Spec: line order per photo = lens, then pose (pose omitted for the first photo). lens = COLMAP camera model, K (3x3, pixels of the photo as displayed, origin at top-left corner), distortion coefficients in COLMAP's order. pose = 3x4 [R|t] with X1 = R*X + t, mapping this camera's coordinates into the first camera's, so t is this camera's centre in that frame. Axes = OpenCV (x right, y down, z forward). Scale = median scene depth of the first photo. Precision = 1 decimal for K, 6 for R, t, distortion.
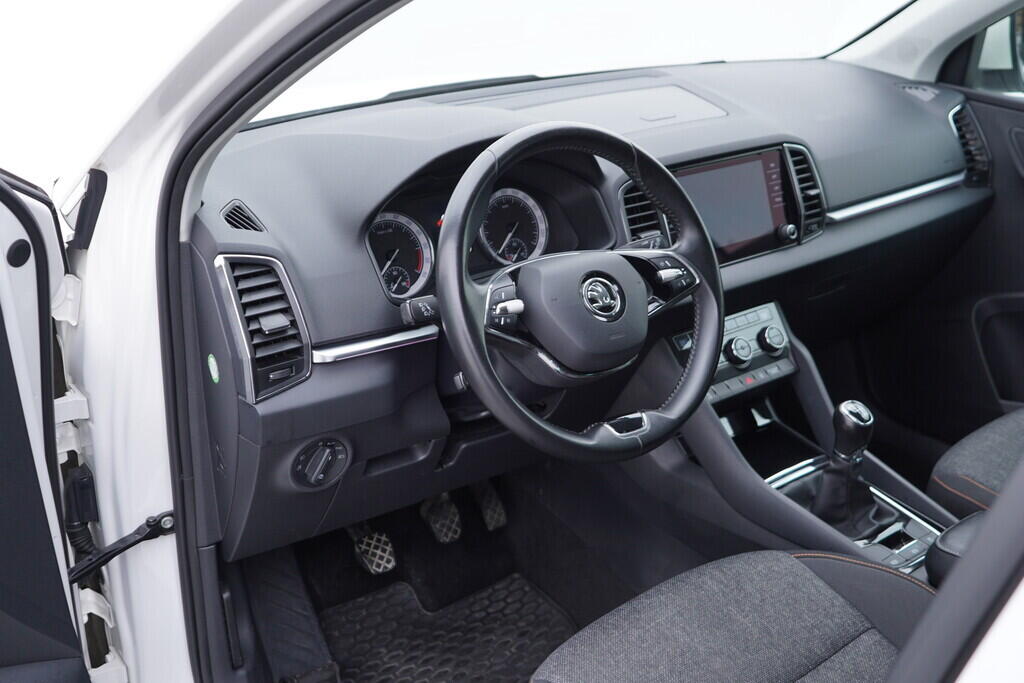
lens RADIAL K [[1059.2, 0, 512.0], [0, 1059.2, 341.5], [0, 0, 1]] dist [0.003647, 0.005736]
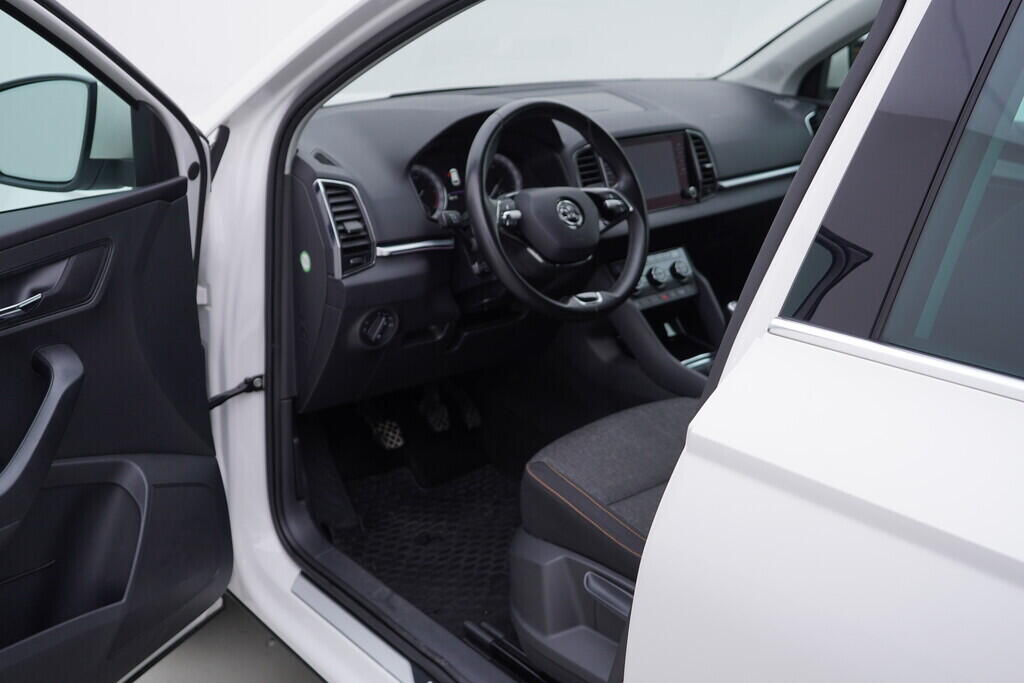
lens RADIAL K [[1059.2, 0, 512.0], [0, 1059.2, 341.5], [0, 0, 1]] dist [0.003647, 0.005736]
pose [[0.996185, -0.003493, 0.087199, -0.114629], [0.007584, 0.998883, -0.046630, 0.186670], [-0.086939, 0.047113, 0.995099, -0.427987]]
